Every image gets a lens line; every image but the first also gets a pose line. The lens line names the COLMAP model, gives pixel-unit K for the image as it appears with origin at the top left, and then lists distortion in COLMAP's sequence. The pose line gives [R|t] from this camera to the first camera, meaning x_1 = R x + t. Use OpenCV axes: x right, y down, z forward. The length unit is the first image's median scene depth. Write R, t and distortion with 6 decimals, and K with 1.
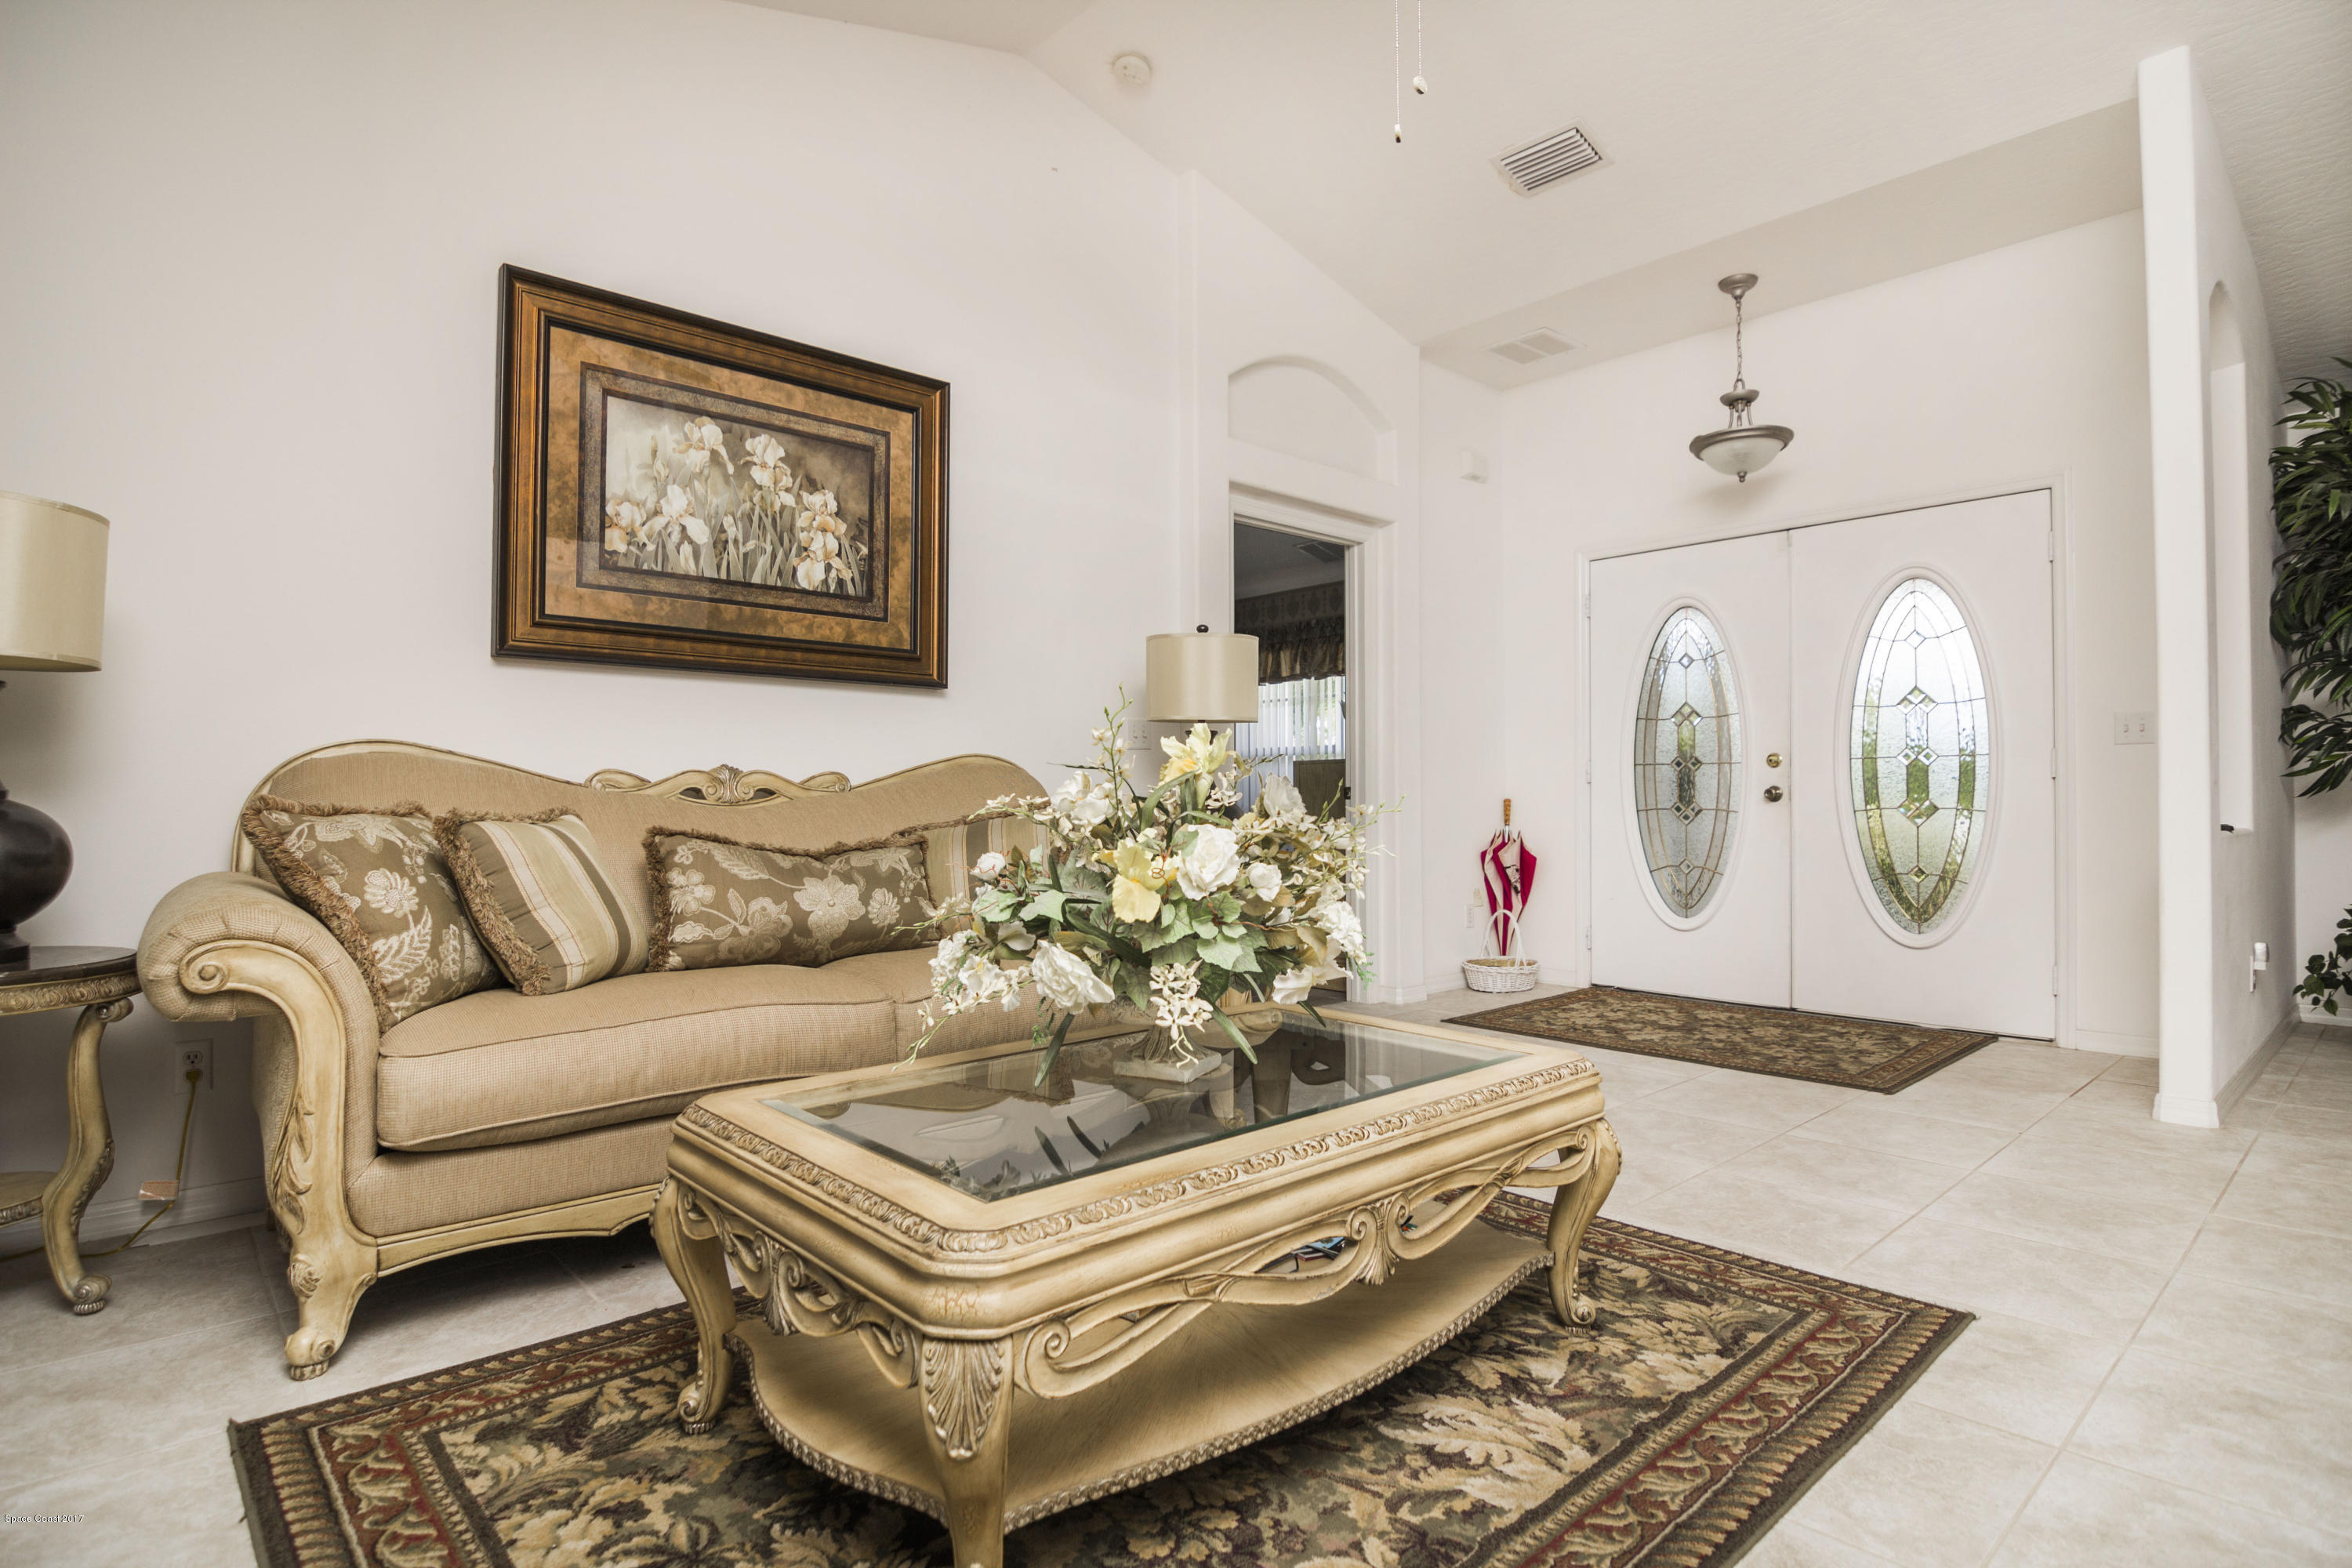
lens RADIAL K [[1204.7, 0, 1181.5], [0, 1204.7, 779.1], [0, 0, 1]] dist [-0.008030, -0.009770]
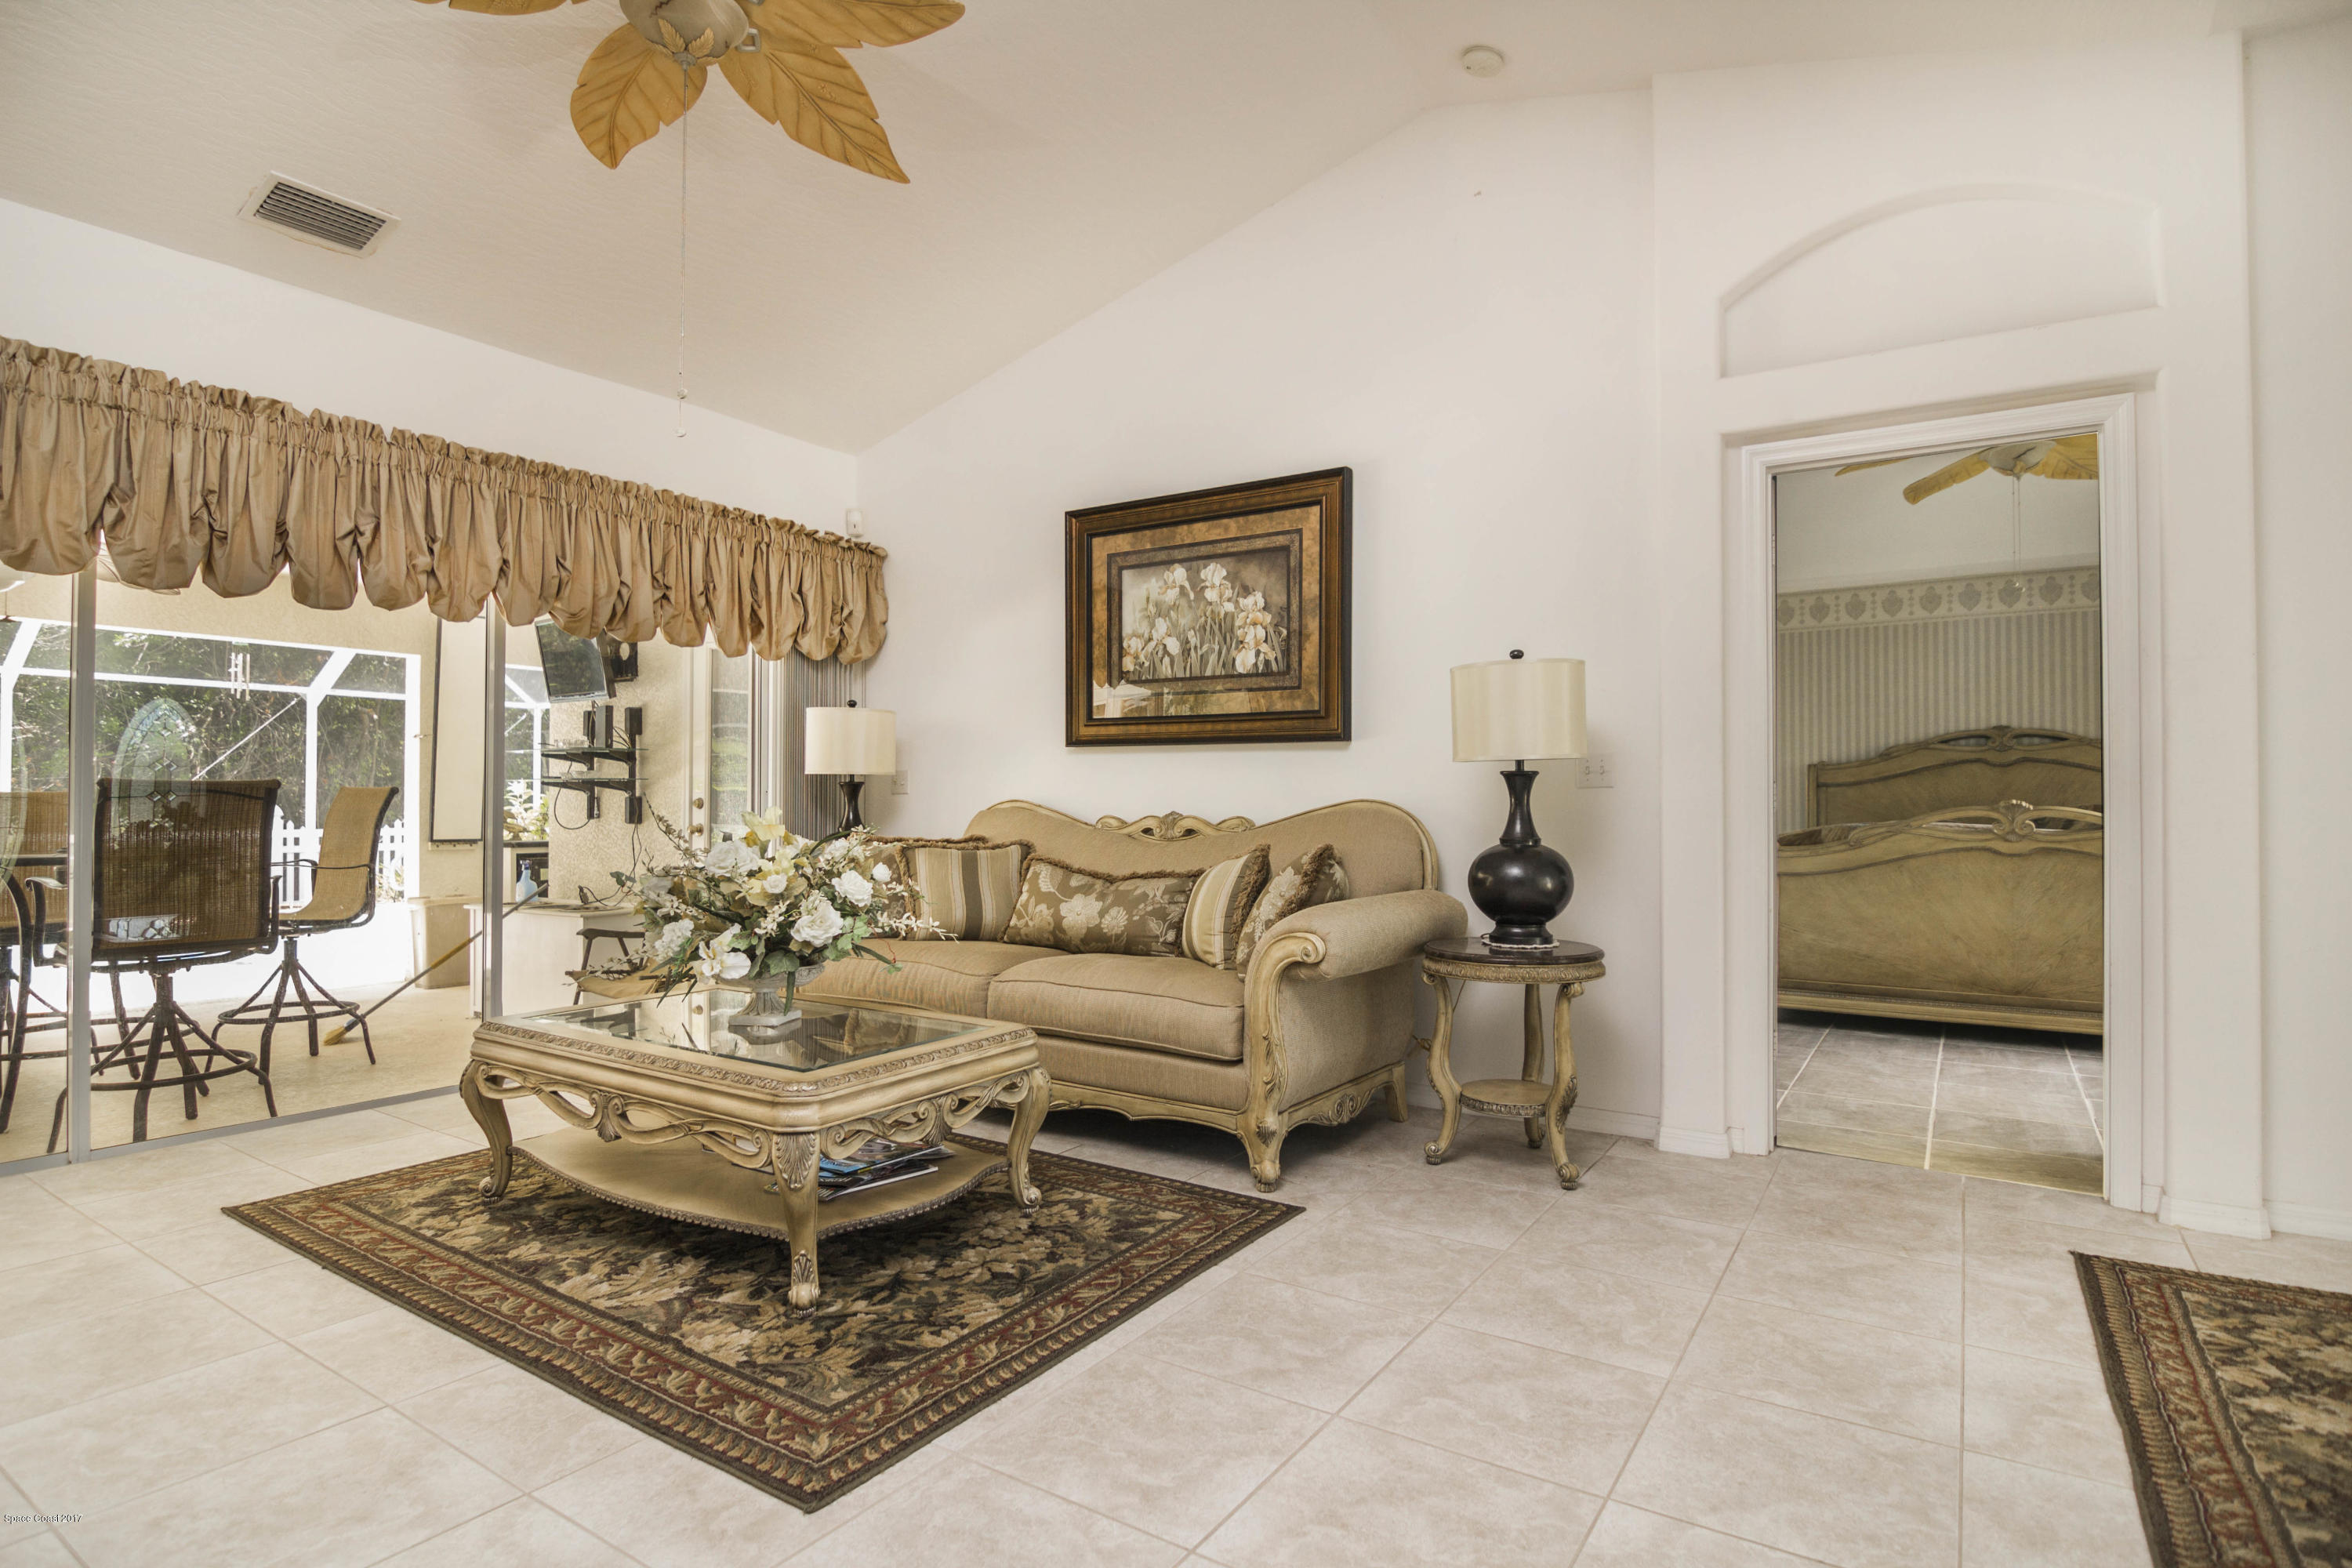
lens RADIAL K [[1204.7, 0, 1174.8], [0, 1204.7, 780.0], [0, 0, 1]] dist [-0.008030, -0.009770]
pose [[0.238761, -0.012078, -0.971003, 0.964149], [0.014503, 0.999855, -0.008871, -0.035389], [0.970970, -0.011964, 0.238902, 0.653410]]
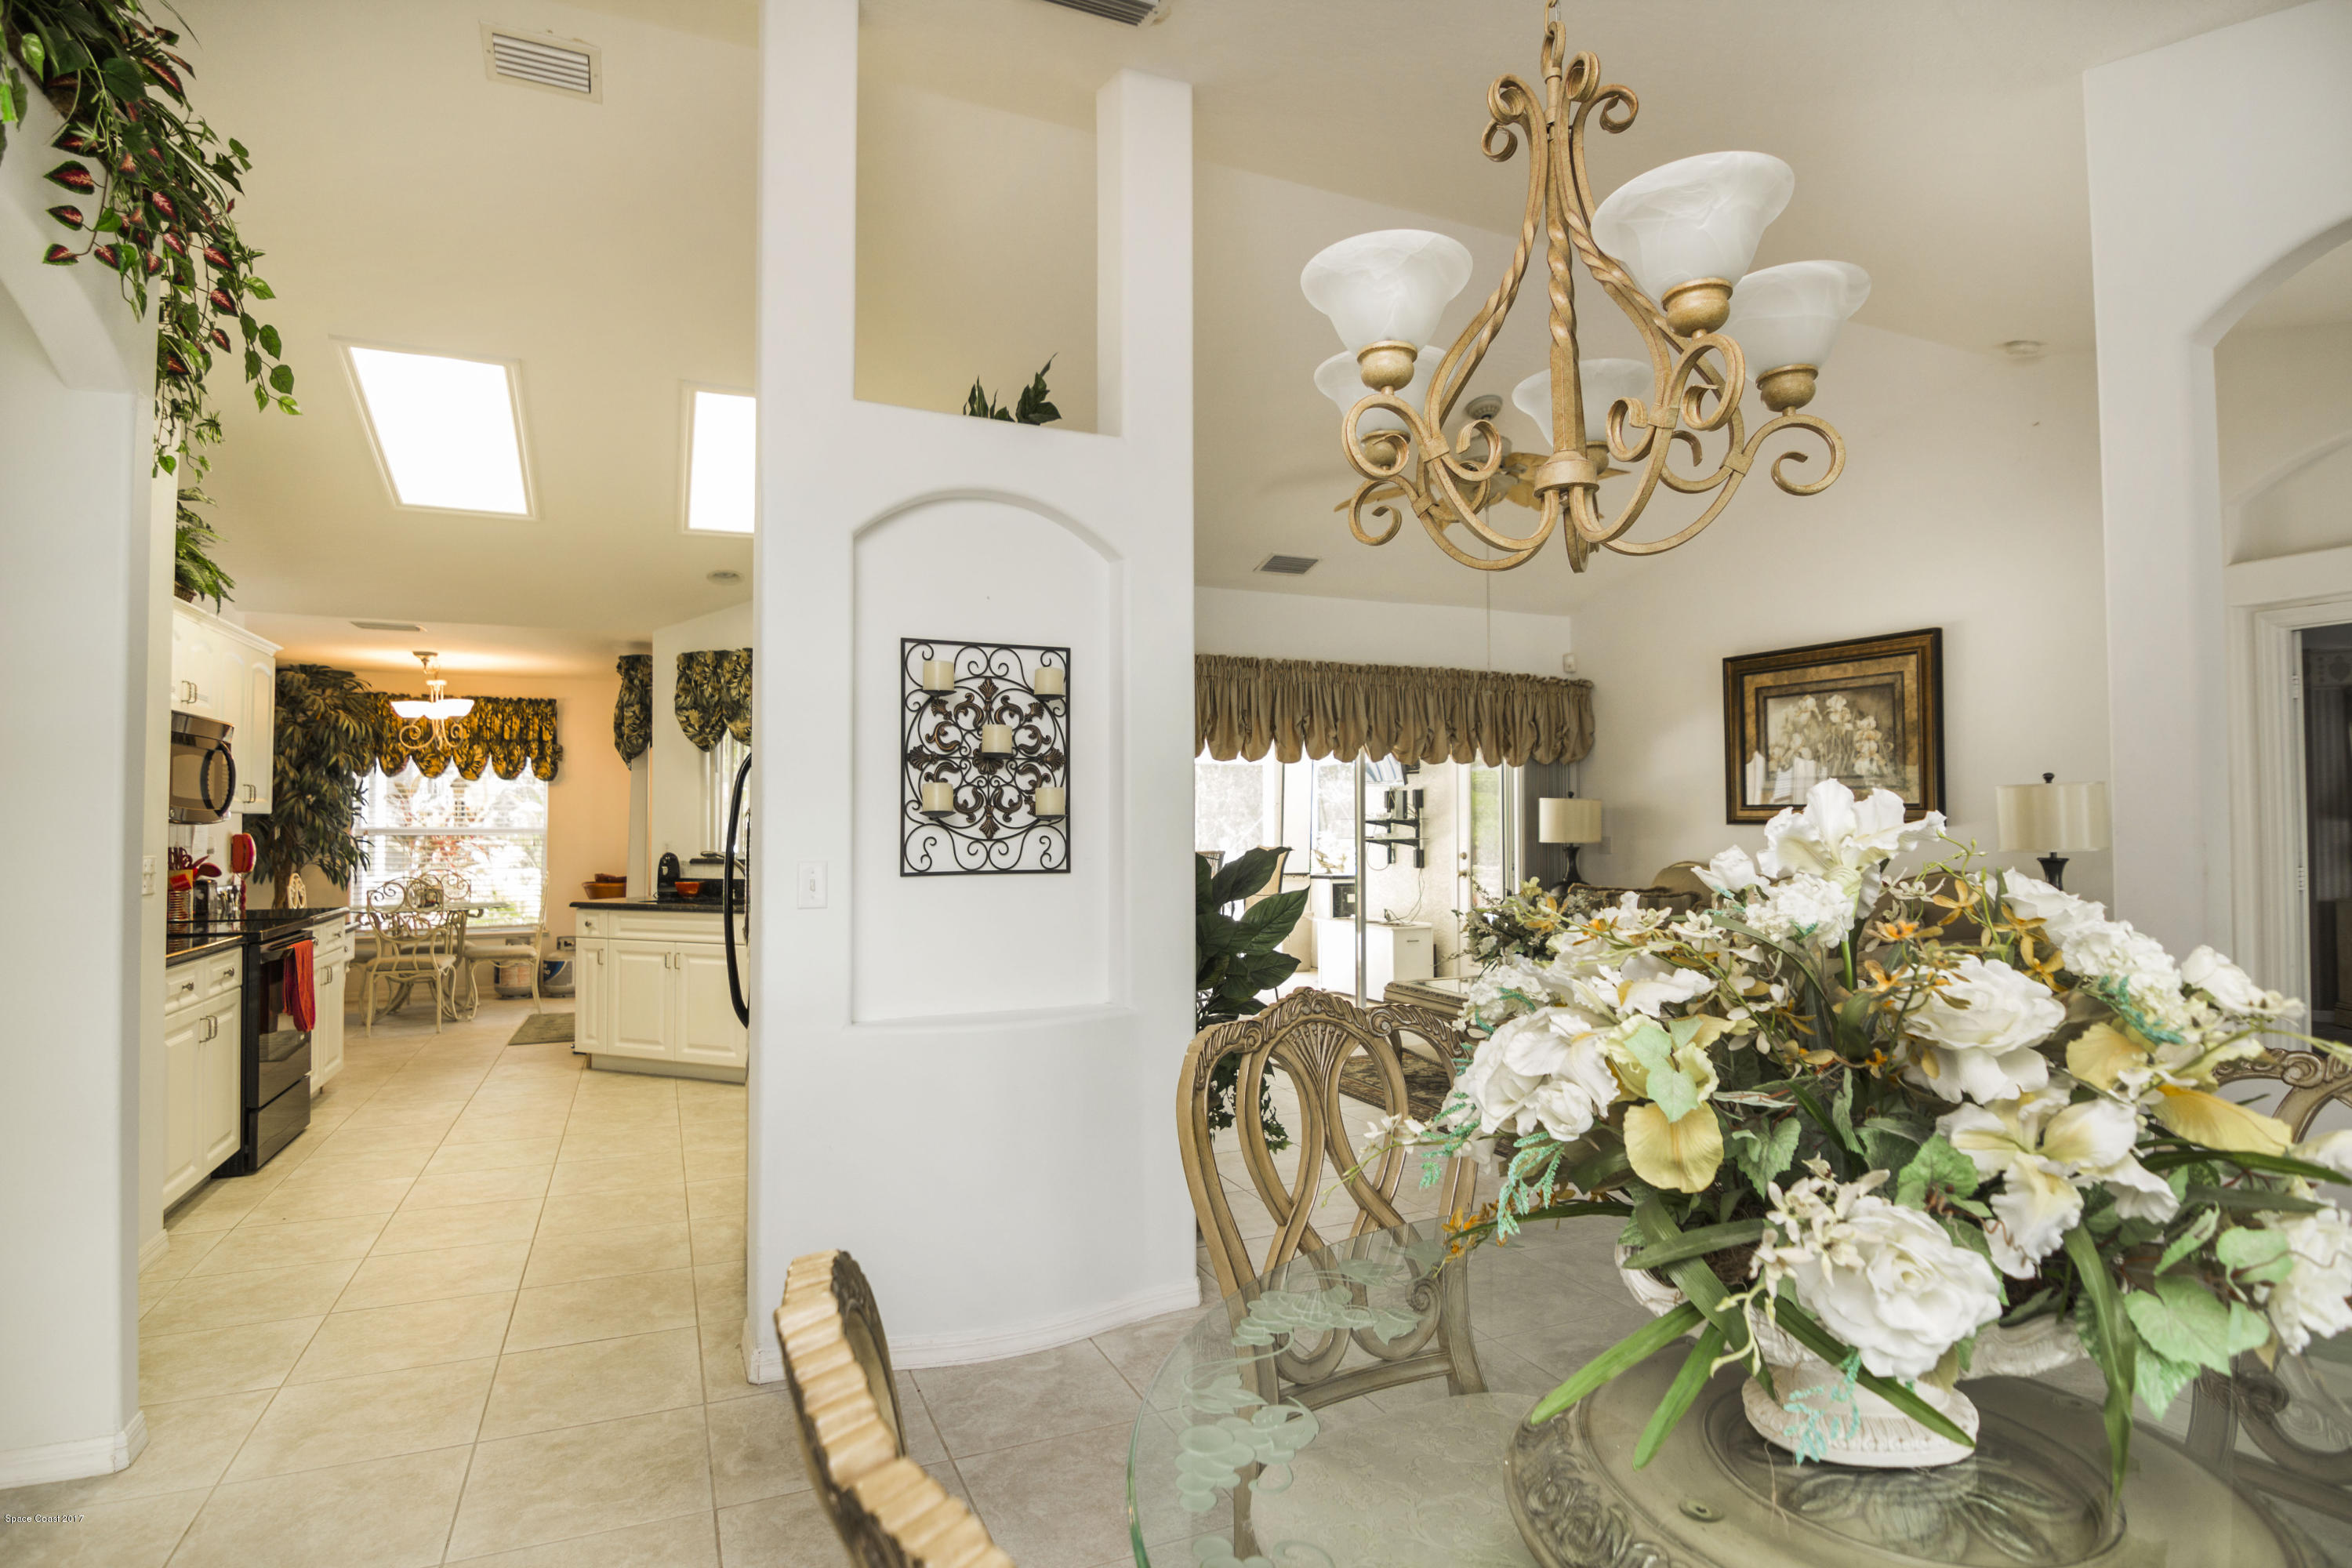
lens RADIAL K [[1204.7, 0, 1170.6], [0, 1204.7, 791.9], [0, 0, 1]] dist [-0.008030, -0.009770]
pose [[-0.326512, -0.017742, -0.945027, 1.770904], [0.020171, 0.999465, -0.025733, -0.113696], [0.944978, -0.027464, -0.325979, 0.648763]]
